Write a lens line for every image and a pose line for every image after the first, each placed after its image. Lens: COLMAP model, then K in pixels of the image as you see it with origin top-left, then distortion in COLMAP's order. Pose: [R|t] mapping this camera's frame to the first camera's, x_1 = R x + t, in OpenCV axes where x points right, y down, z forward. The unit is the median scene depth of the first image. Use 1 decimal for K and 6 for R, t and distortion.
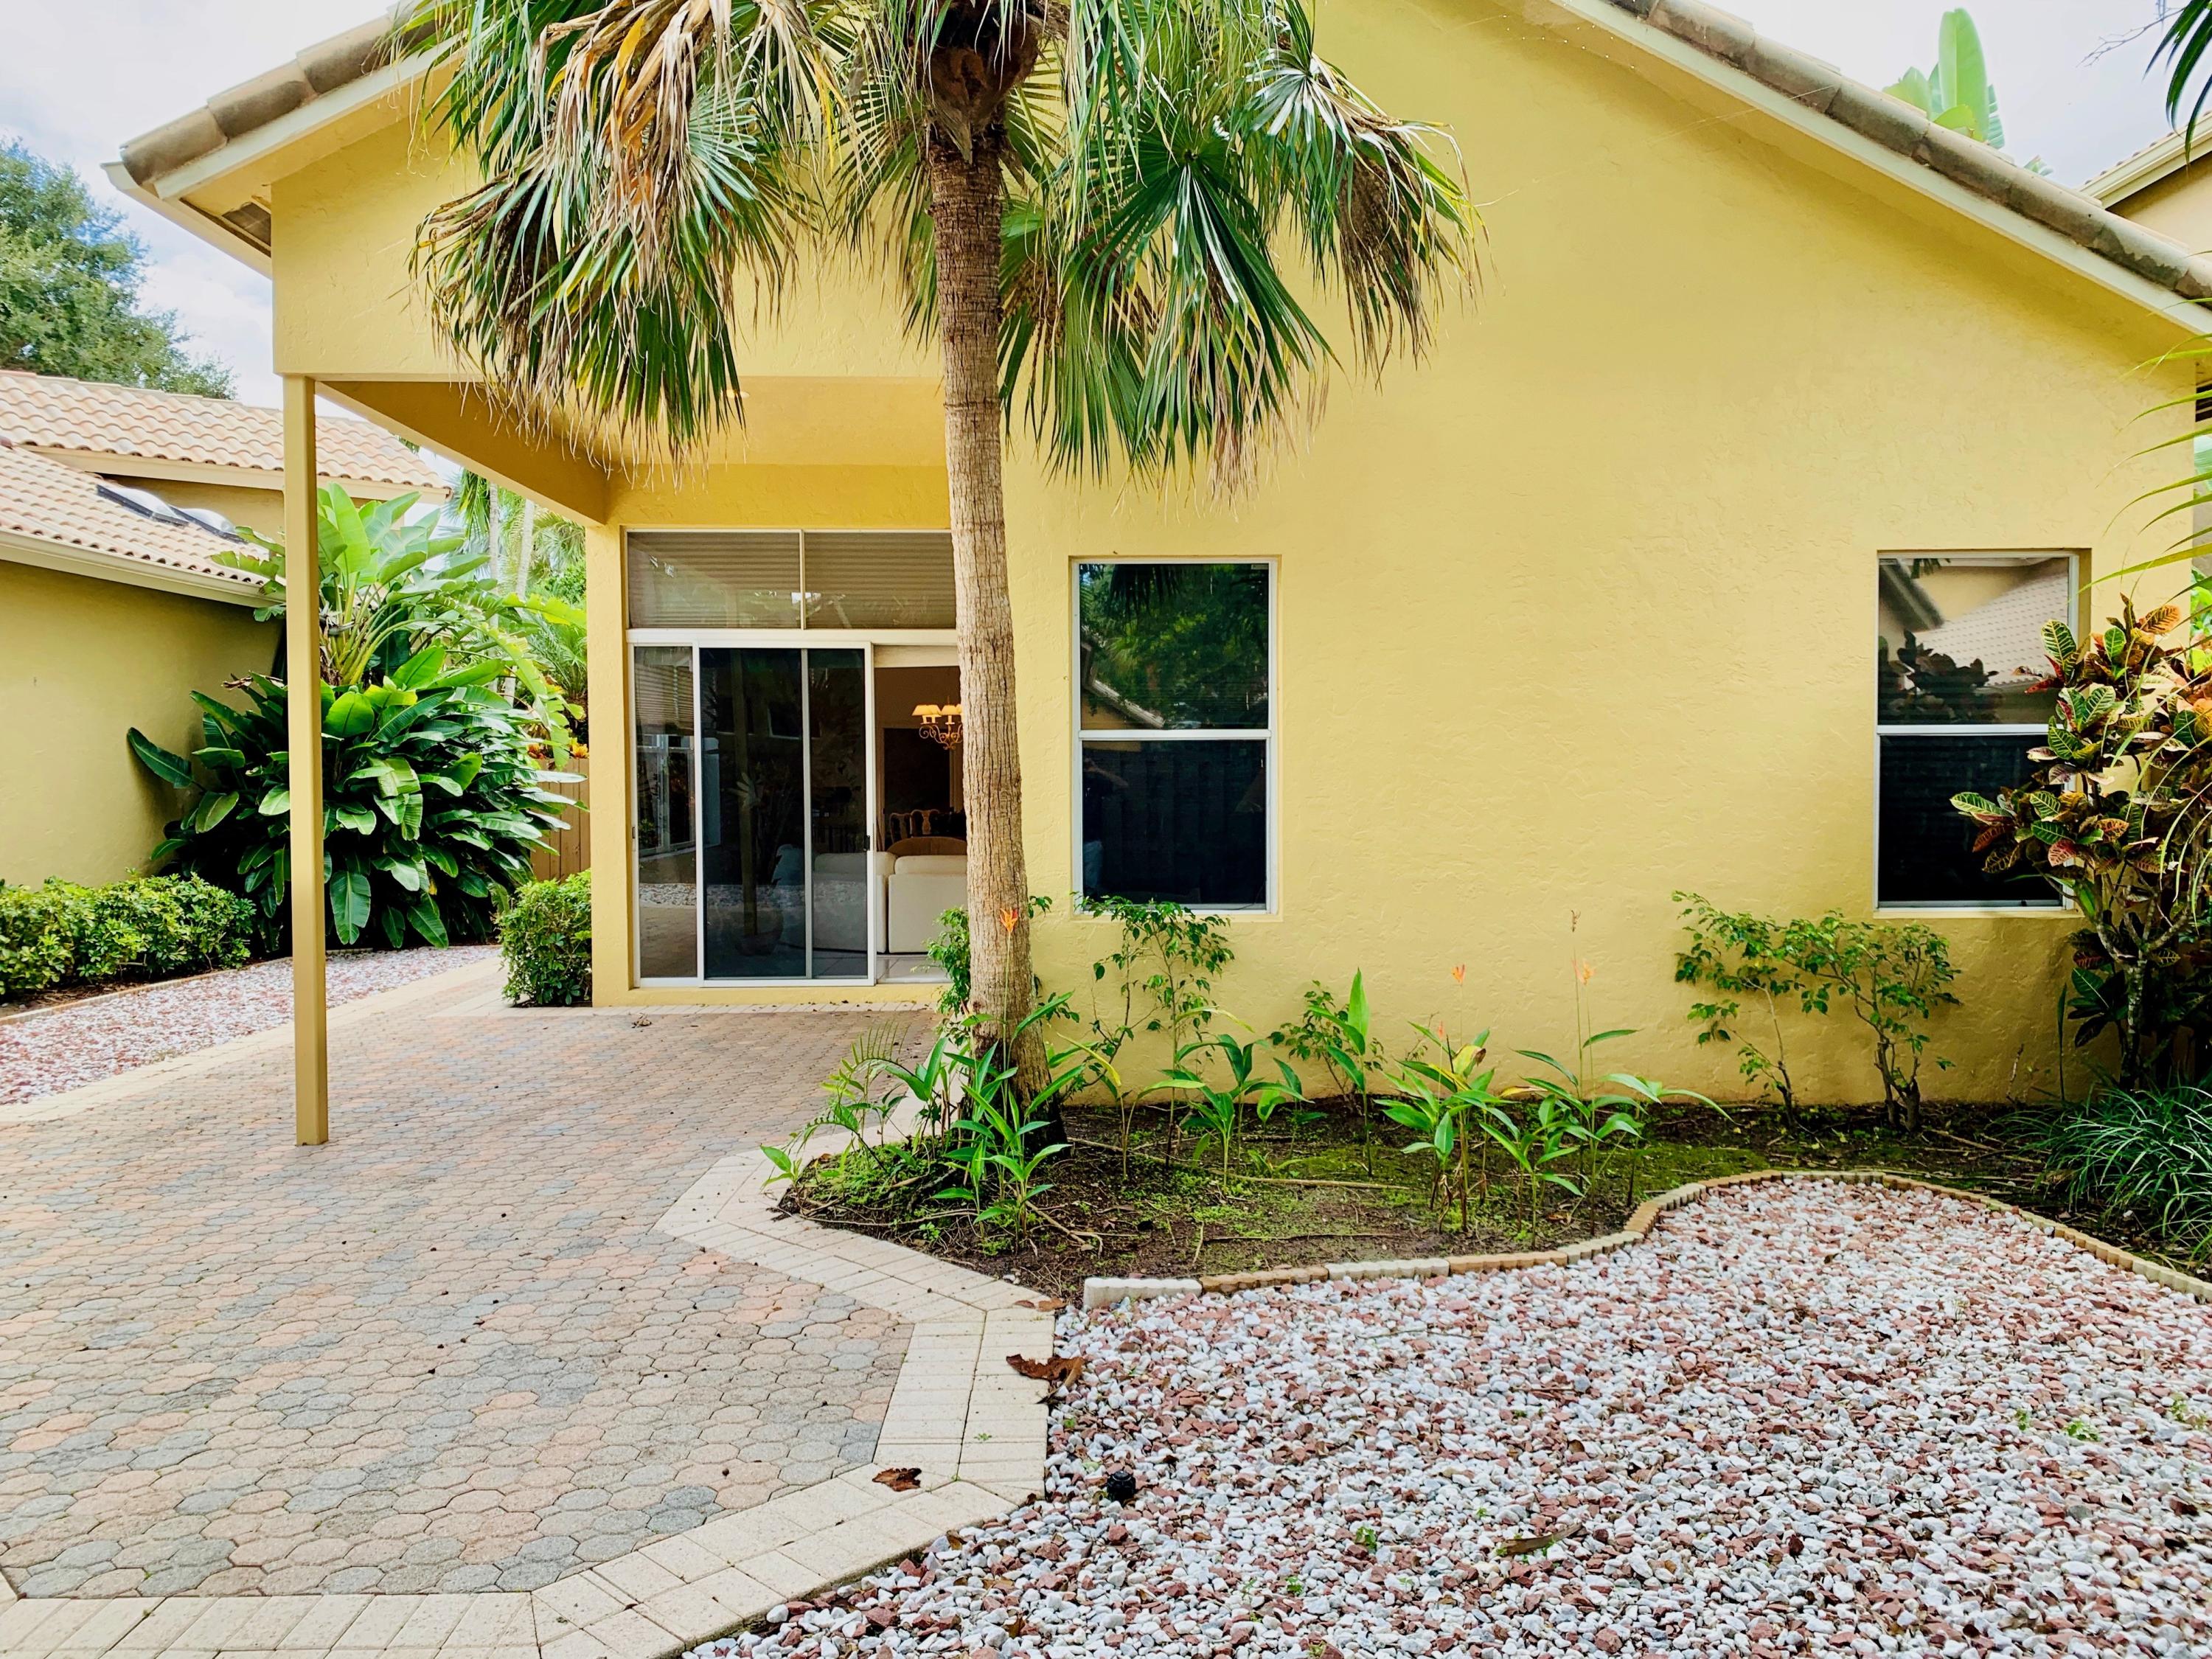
lens RADIAL K [[1678.9, 0, 1112.2], [0, 1678.9, 835.7], [0, 0, 1]] dist [0.063026, -0.067081]
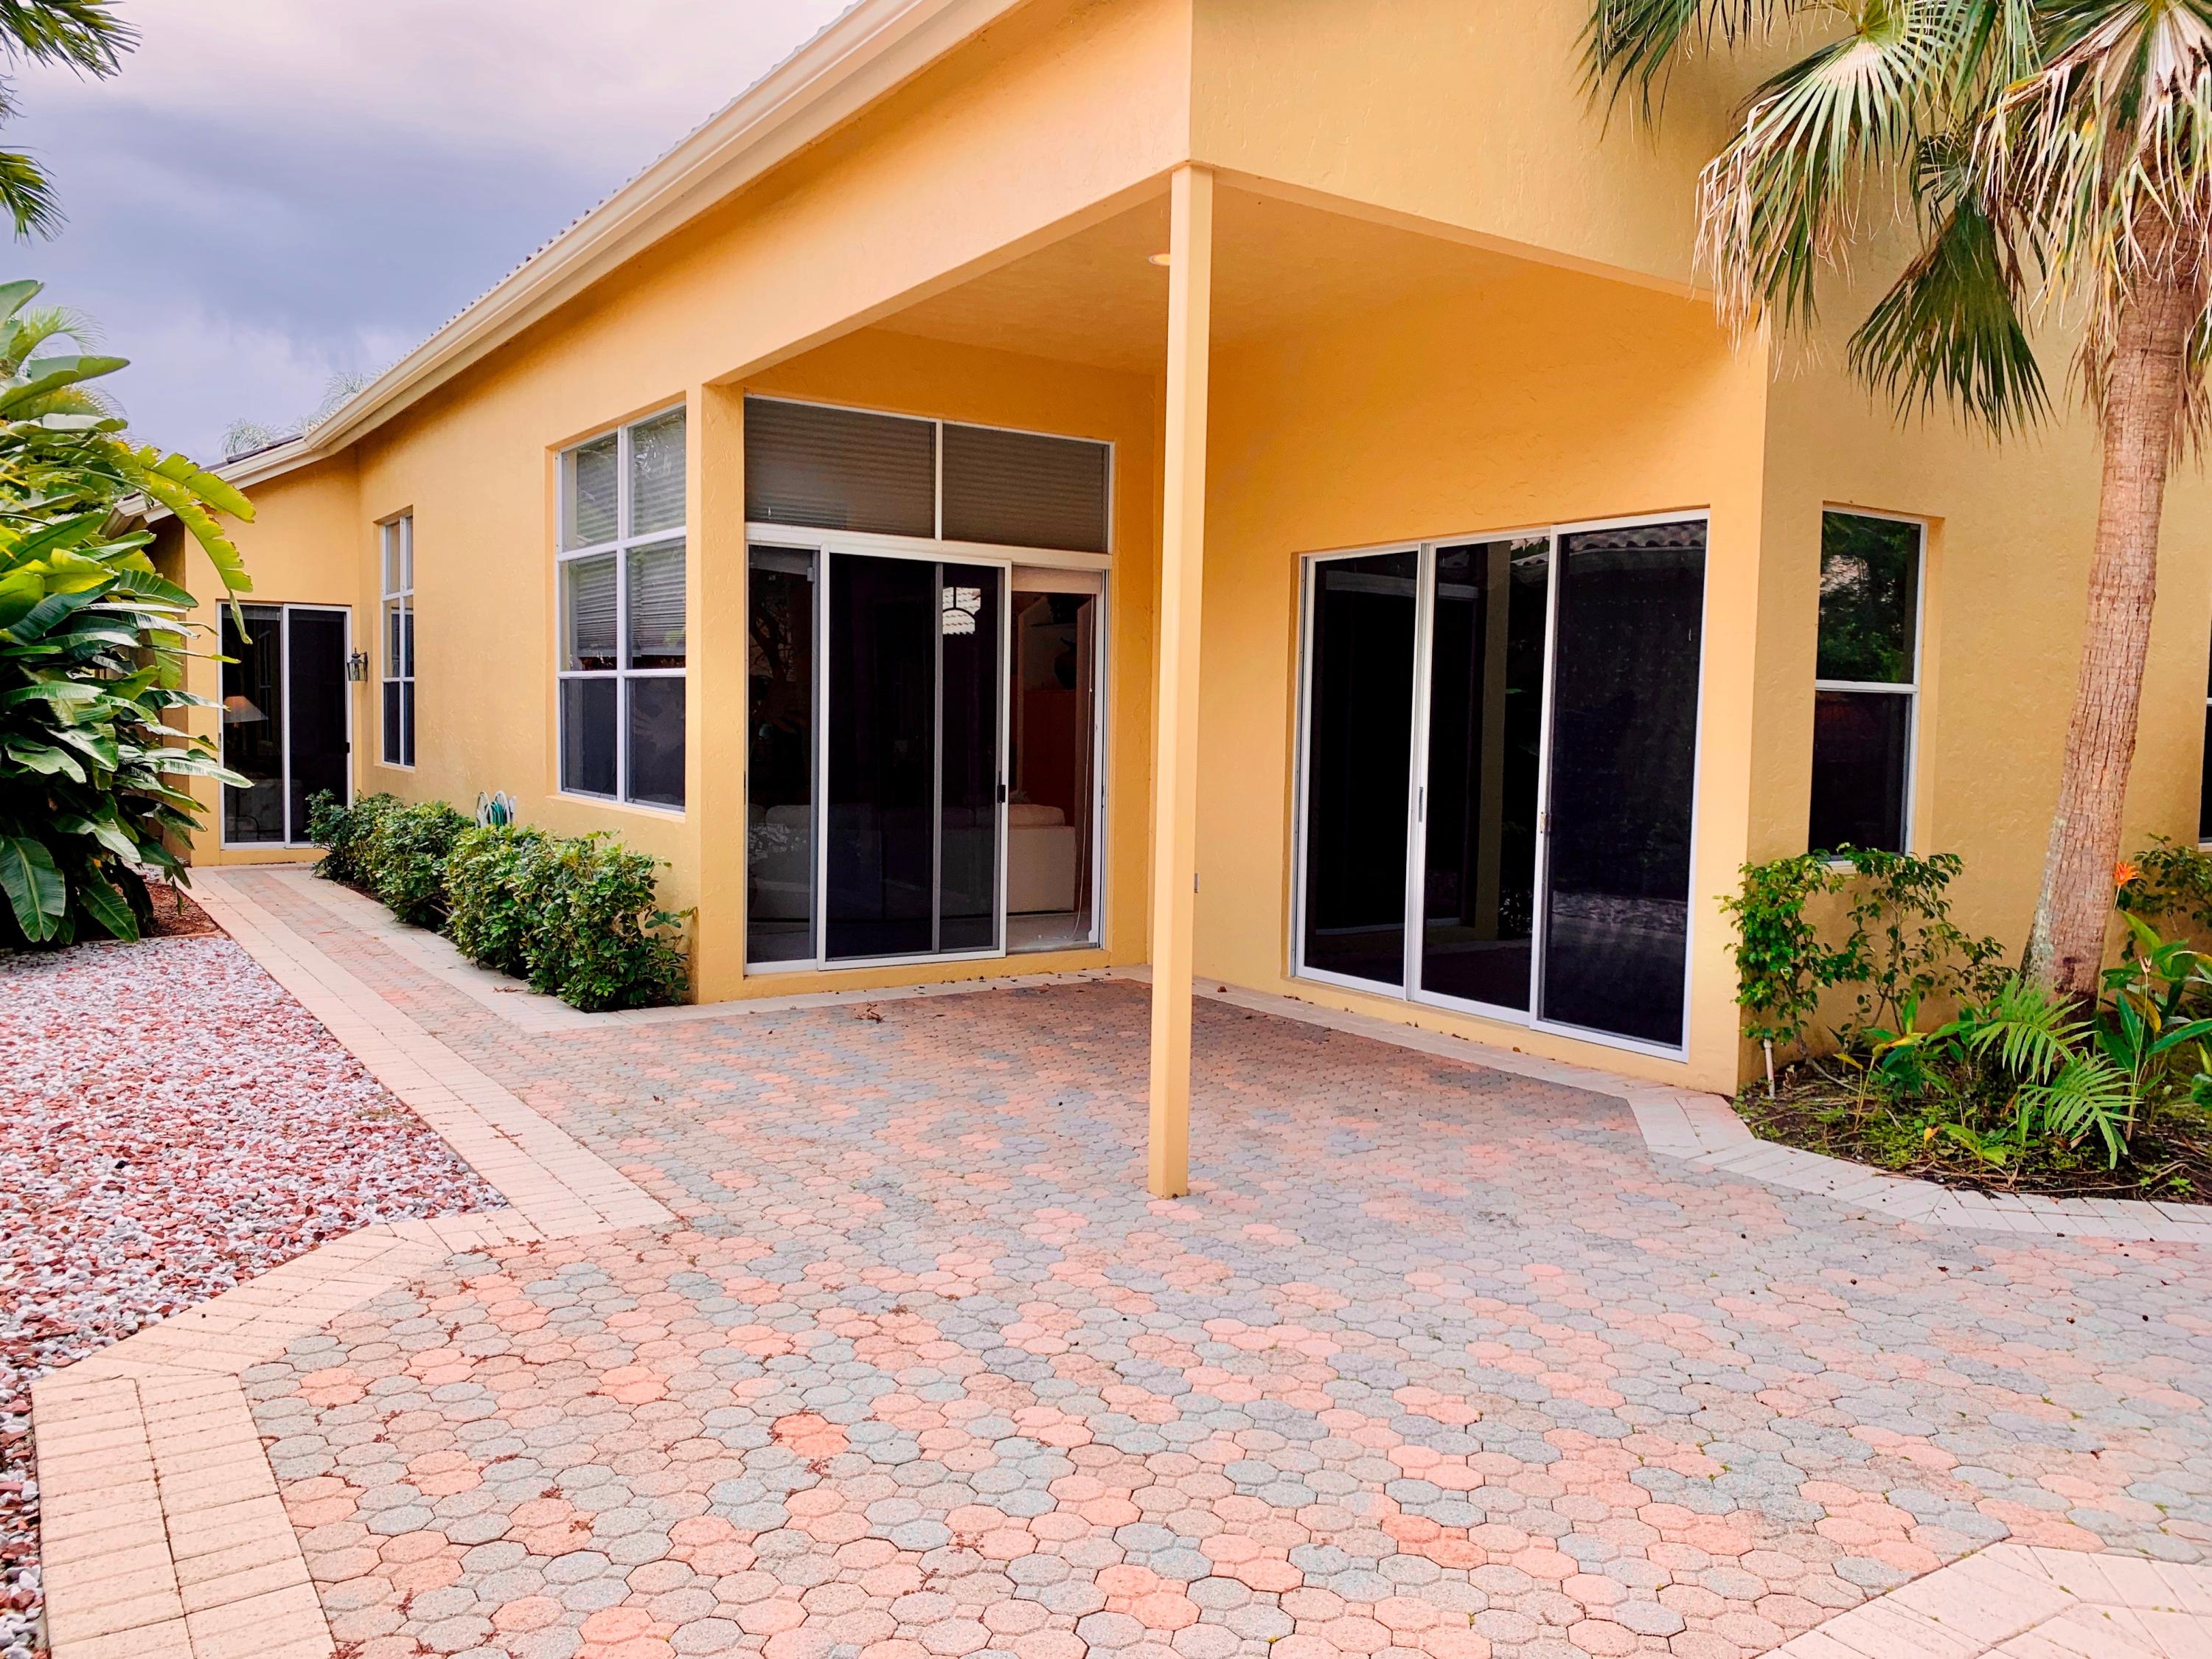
lens RADIAL K [[1674.5, 0, 1121.2], [0, 1674.5, 839.4], [0, 0, 1]] dist [0.048201, -0.055613]
pose [[0.834727, -0.018640, 0.550349, -0.456692], [-0.001661, 0.999337, 0.036367, -0.002956], [-0.550662, -0.031270, 0.834142, 0.196284]]
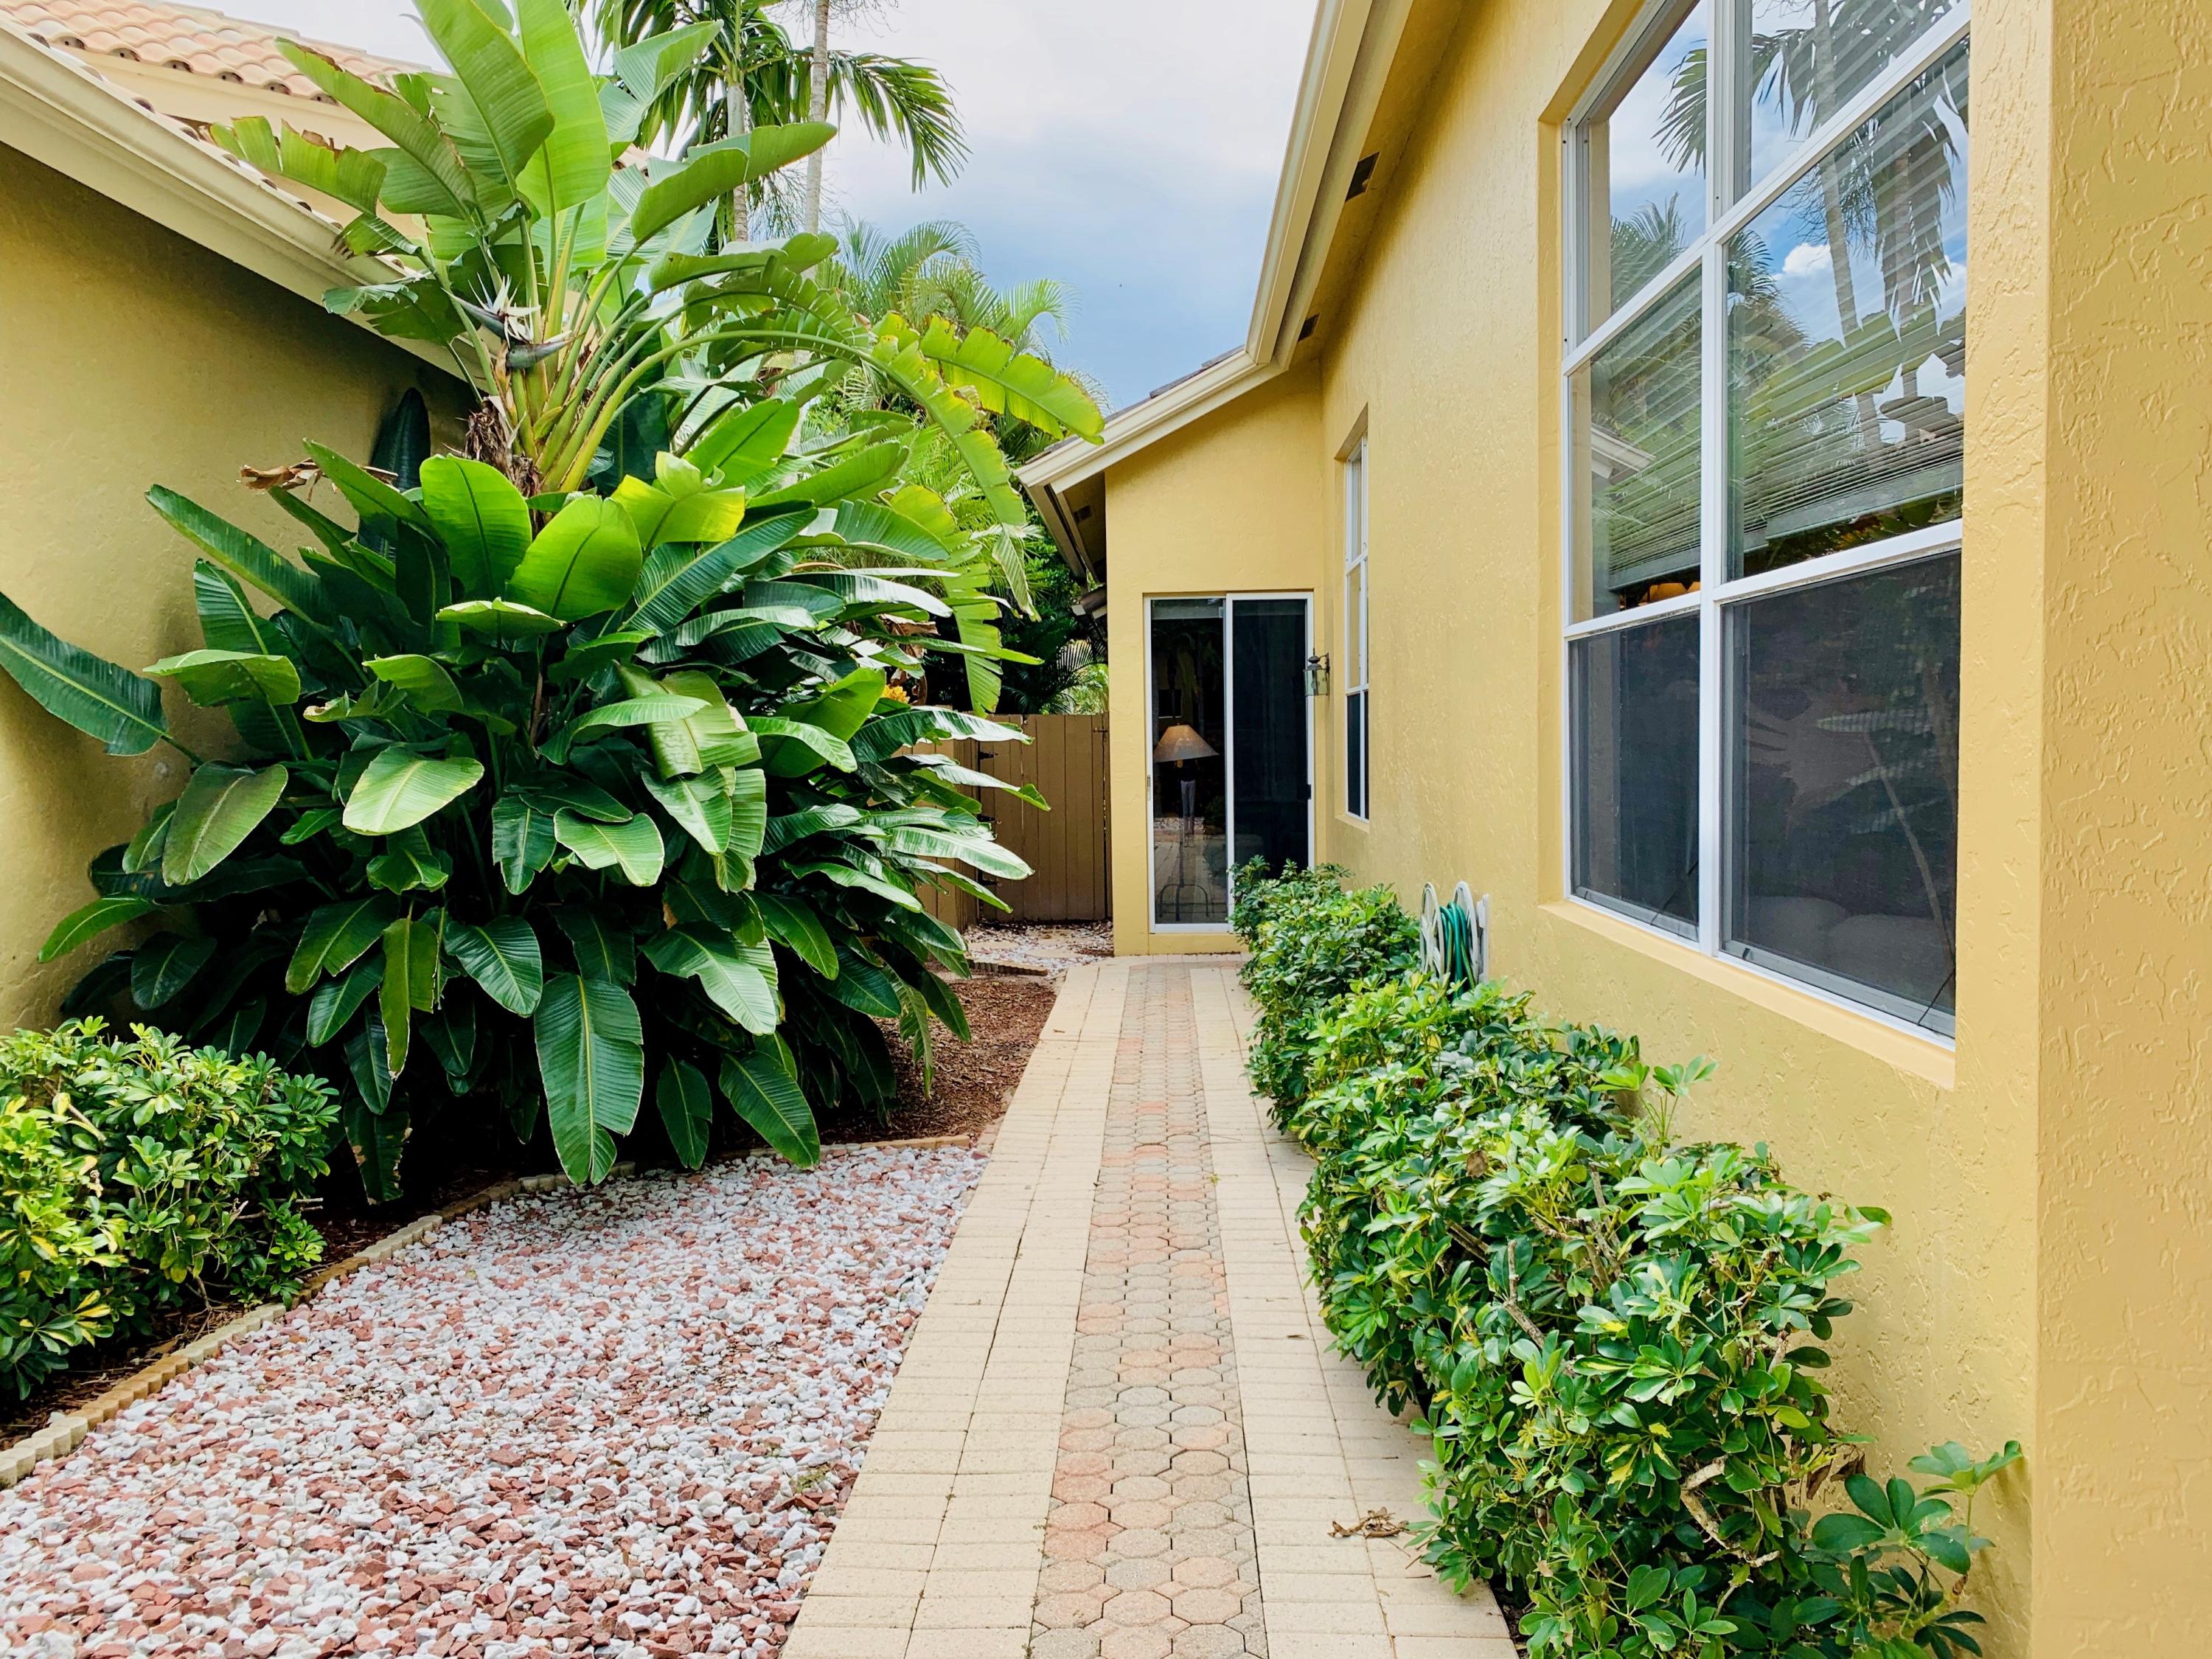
lens RADIAL K [[1674.5, 0, 1121.2], [0, 1674.5, 839.4], [0, 0, 1]] dist [0.048201, -0.055613]
pose [[0.999435, -0.005905, -0.033097, -0.323621], [0.006514, 0.999811, 0.018333, -0.015487], [0.032982, -0.018539, 0.999284, 0.643975]]
